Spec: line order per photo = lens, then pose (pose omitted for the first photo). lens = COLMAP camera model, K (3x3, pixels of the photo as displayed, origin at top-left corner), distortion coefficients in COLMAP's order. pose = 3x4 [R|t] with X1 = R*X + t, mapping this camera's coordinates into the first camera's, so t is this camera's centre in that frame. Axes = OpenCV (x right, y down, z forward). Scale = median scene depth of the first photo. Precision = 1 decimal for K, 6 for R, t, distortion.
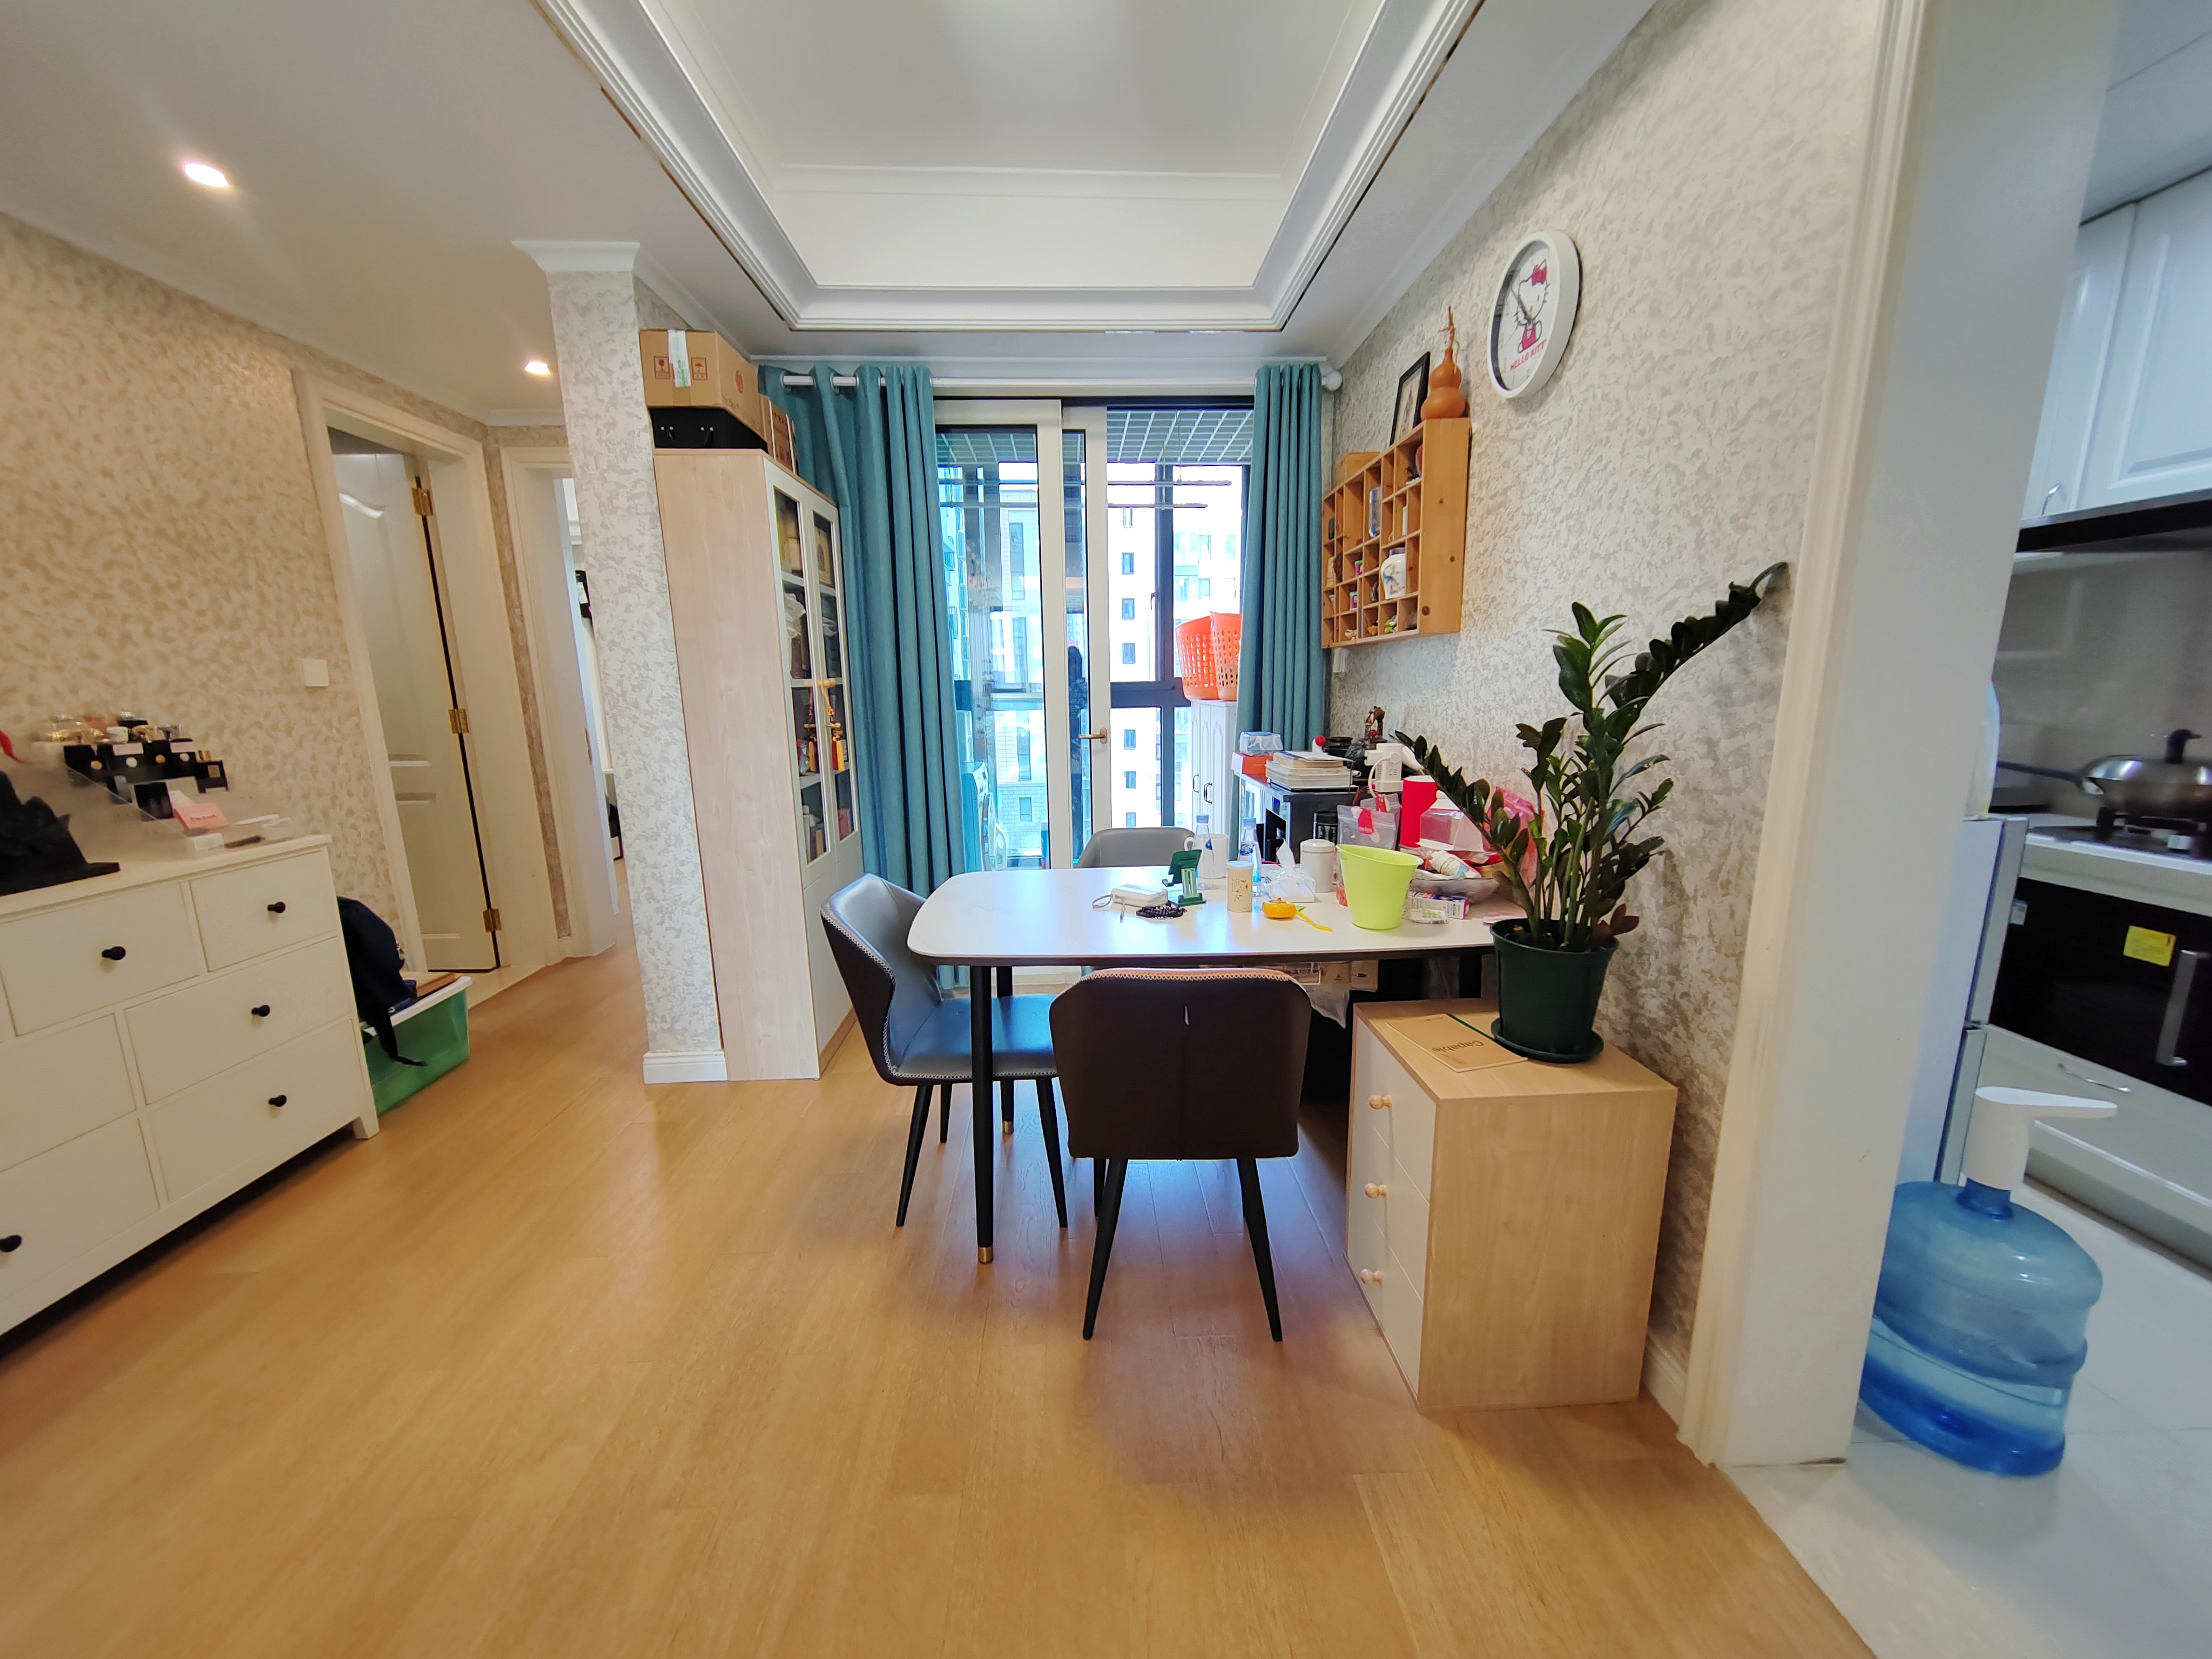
lens RADIAL K [[826.6, 0, 1105.9], [0, 826.6, 842.8], [0, 0, 1]] dist [0.006481, 0.000008]
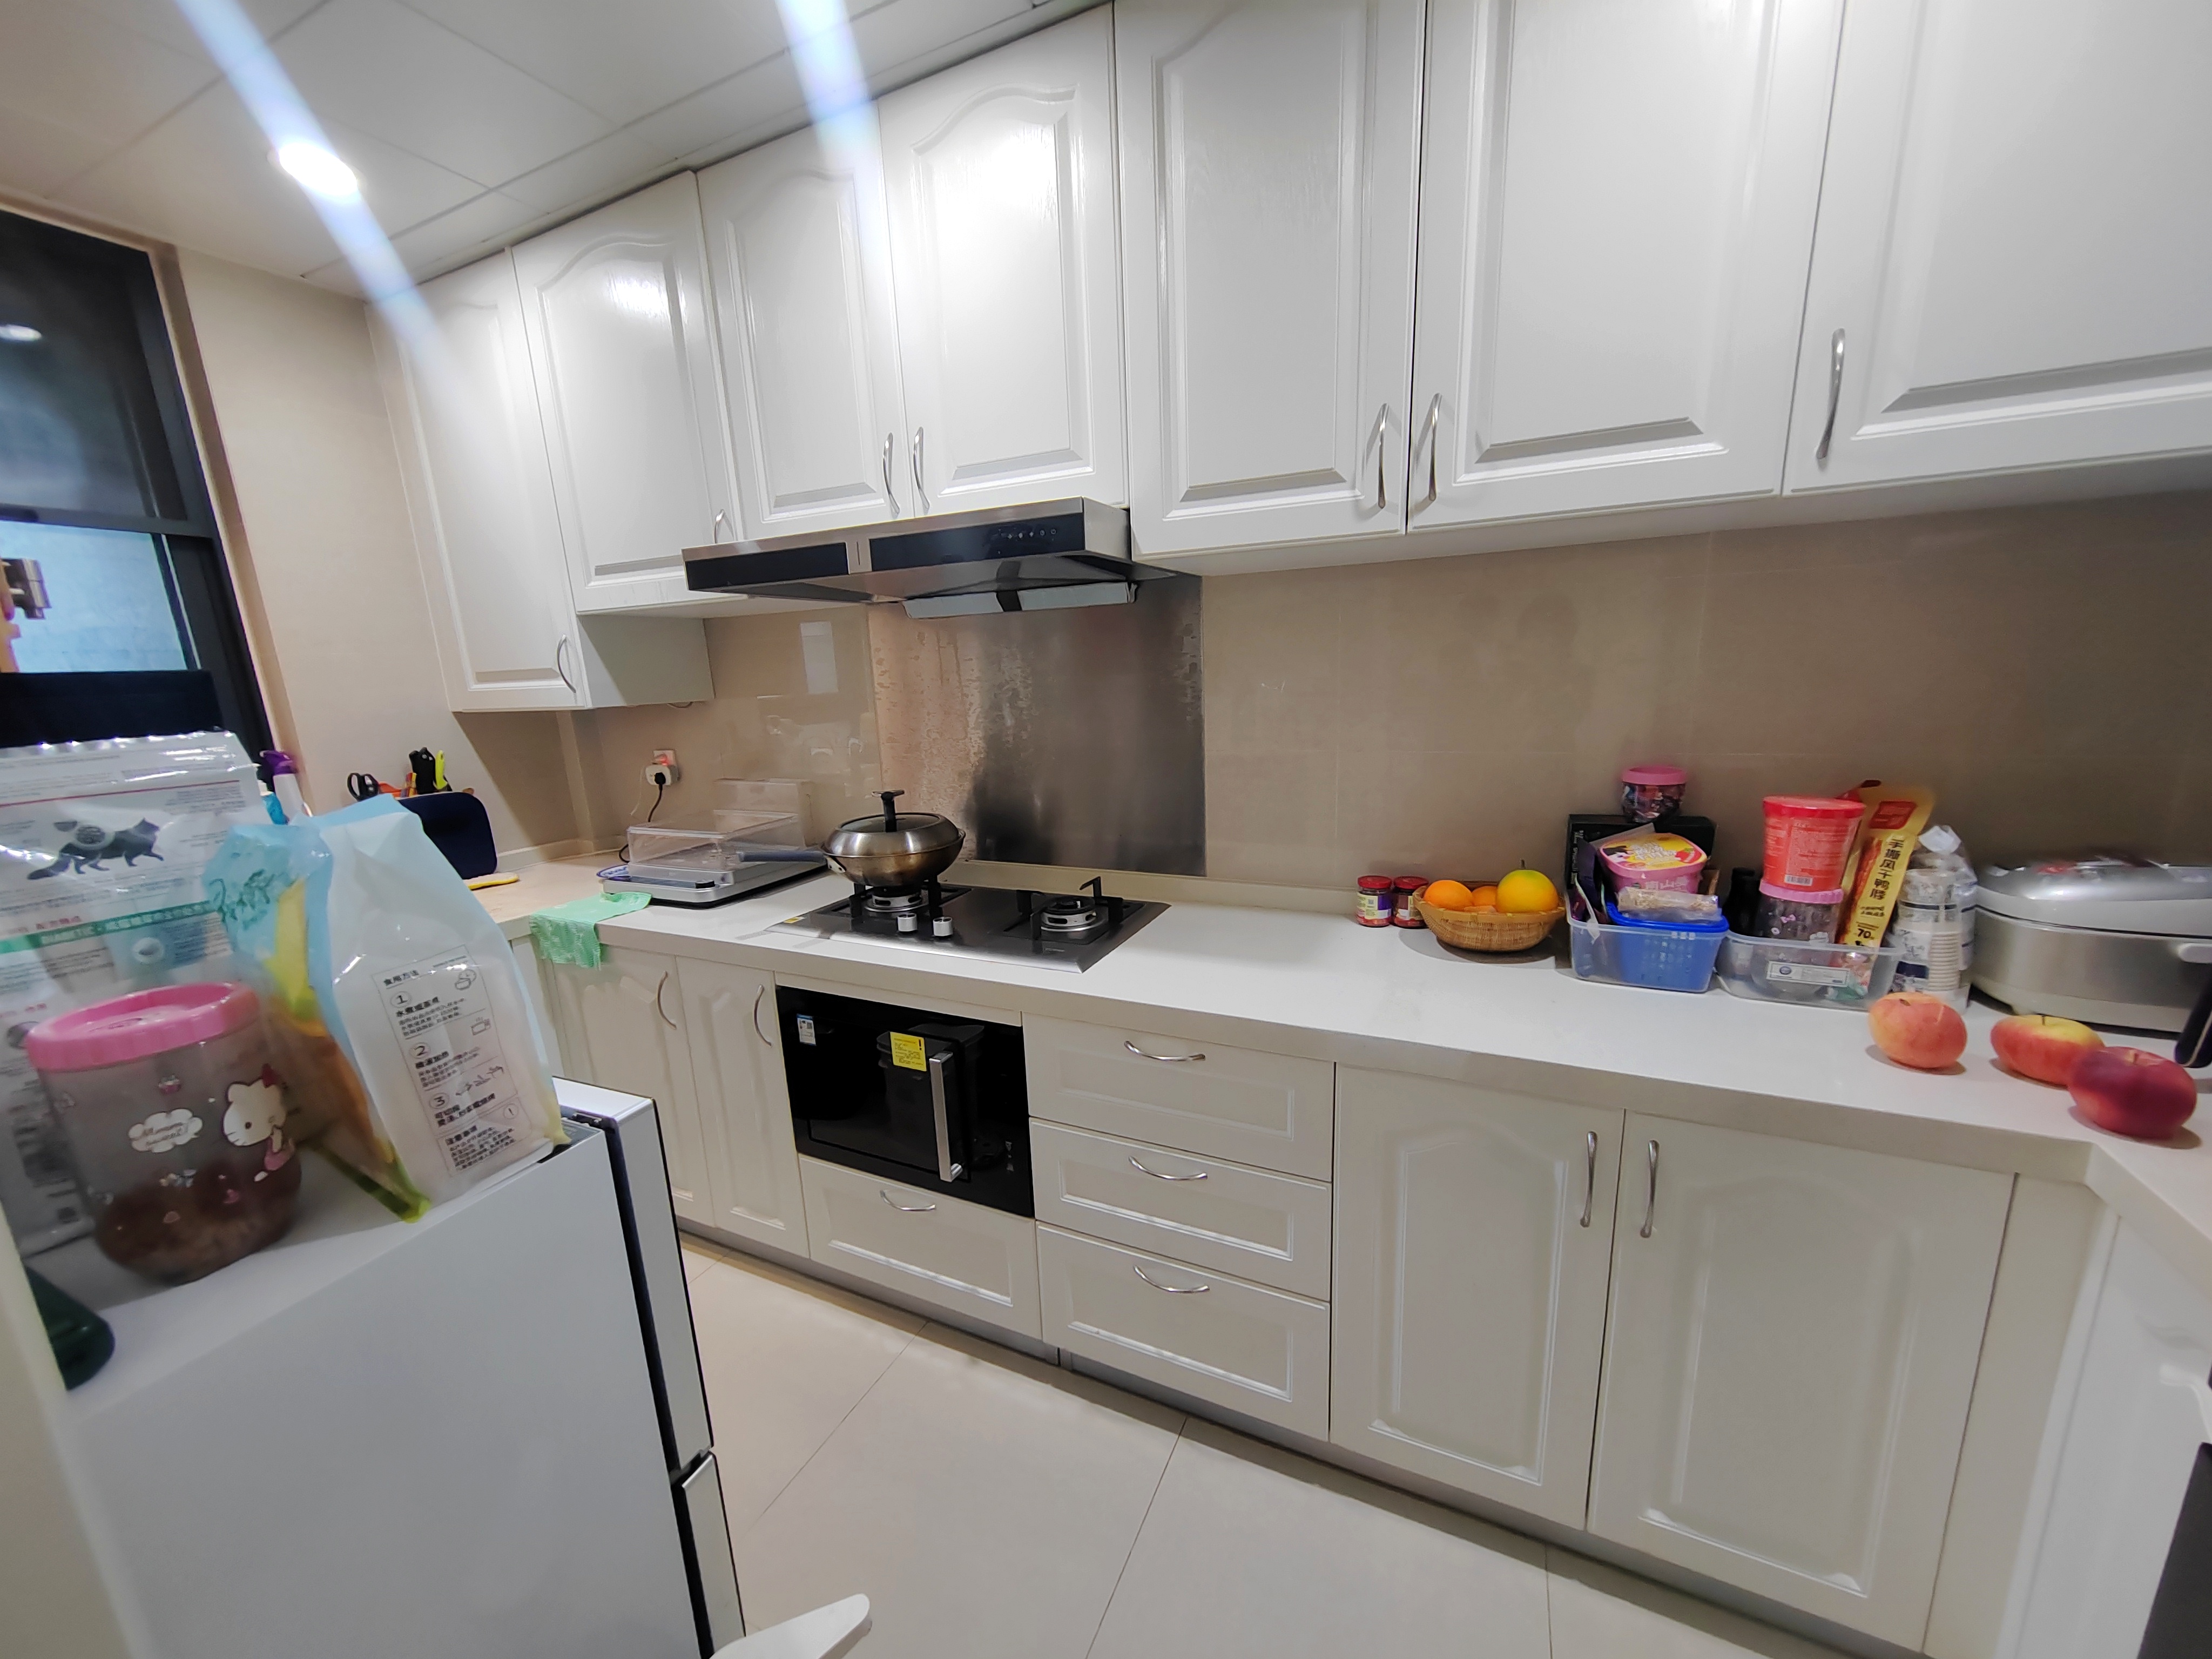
lens RADIAL K [[826.6, 0, 1111.9], [0, 826.6, 839.2], [0, 0, 1]] dist [0.006481, 0.000008]
pose [[0.451957, -0.189110, 0.871764, 0.573608], [0.203568, 0.973348, 0.105609, -0.130359], [-0.868502, 0.129732, 0.478408, 0.336216]]
